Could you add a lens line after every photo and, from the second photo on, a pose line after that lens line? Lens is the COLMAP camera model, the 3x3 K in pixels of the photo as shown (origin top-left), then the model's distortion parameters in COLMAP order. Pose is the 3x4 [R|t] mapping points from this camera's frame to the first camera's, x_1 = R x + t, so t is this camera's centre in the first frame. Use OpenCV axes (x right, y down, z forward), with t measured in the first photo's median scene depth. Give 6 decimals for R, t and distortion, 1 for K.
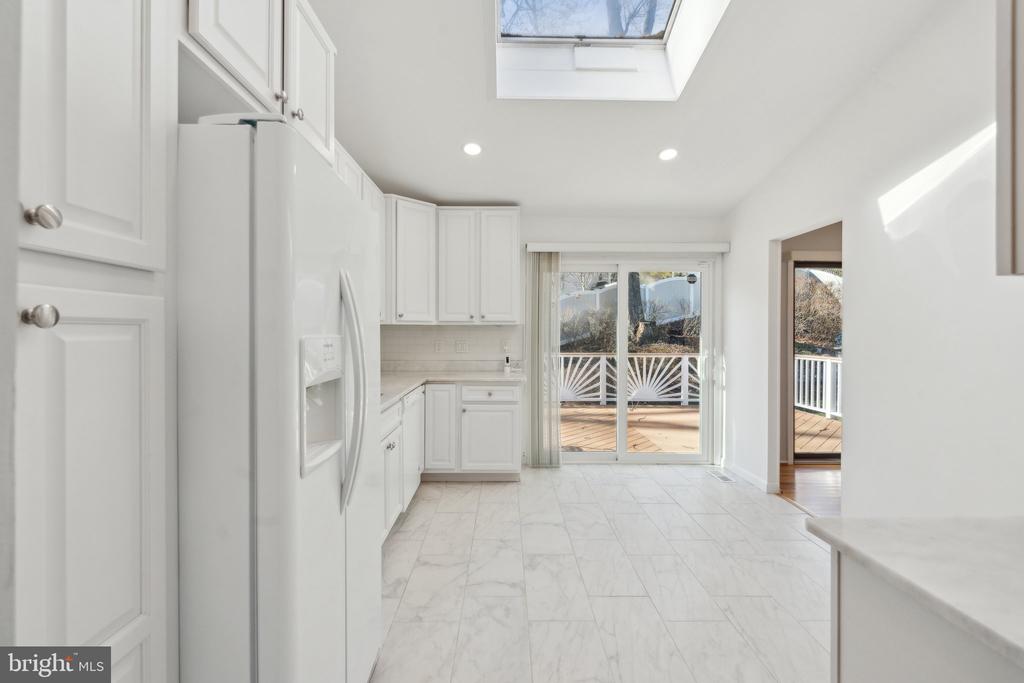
lens RADIAL K [[453.2, 0, 507.3], [0, 453.2, 337.4], [0, 0, 1]] dist [-0.000845, -0.002282]
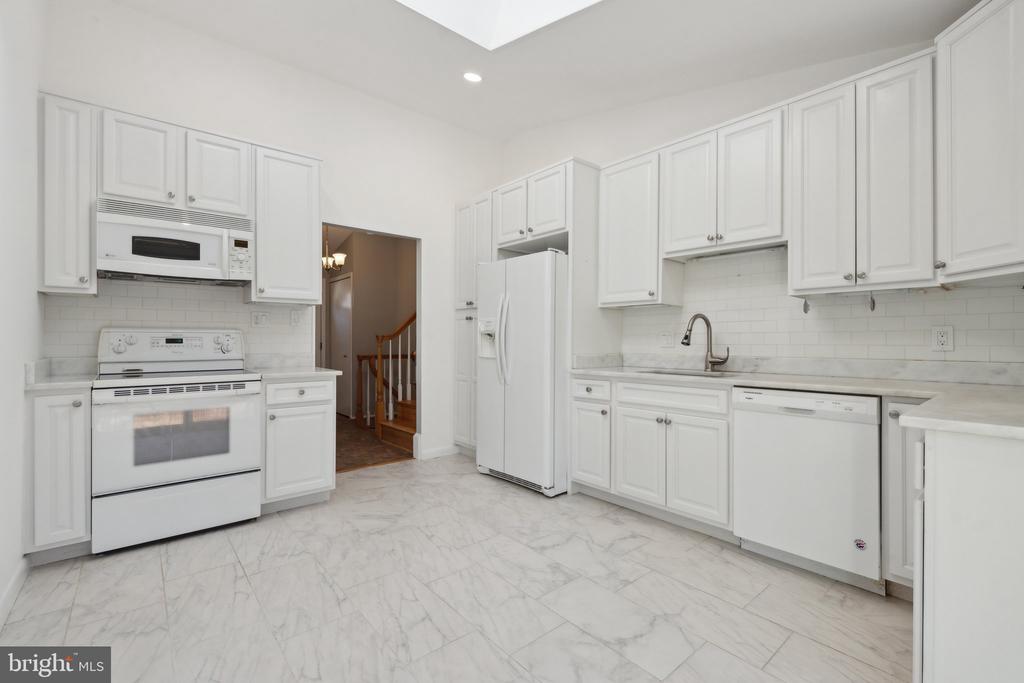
lens RADIAL K [[453.2, 0, 512.9], [0, 453.2, 340.7], [0, 0, 1]] dist [-0.000845, -0.002282]
pose [[-0.772035, -0.006429, -0.635548, 0.417845], [-0.010201, 0.999945, 0.002277, 0.038340], [0.635498, 0.008241, -0.772058, 0.998314]]
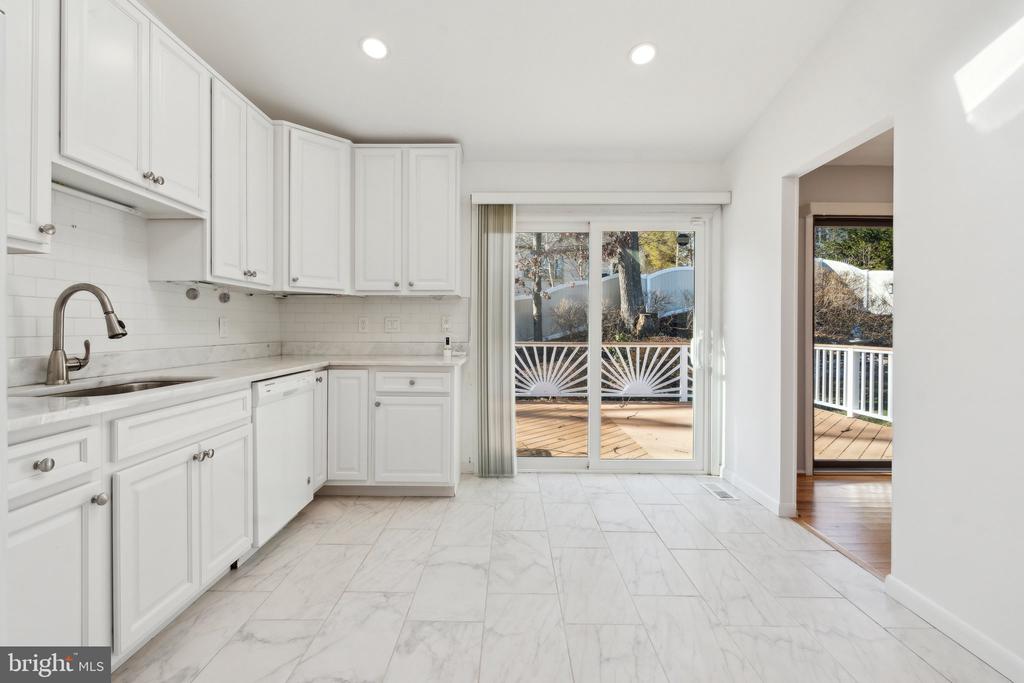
lens RADIAL K [[453.2, 0, 504.3], [0, 453.2, 333.3], [0, 0, 1]] dist [-0.000845, -0.002282]
pose [[0.999785, 0.000772, -0.020740, 0.123942], [-0.000838, 0.999995, -0.003157, 0.040969], [0.020738, 0.003174, 0.999780, 0.223014]]
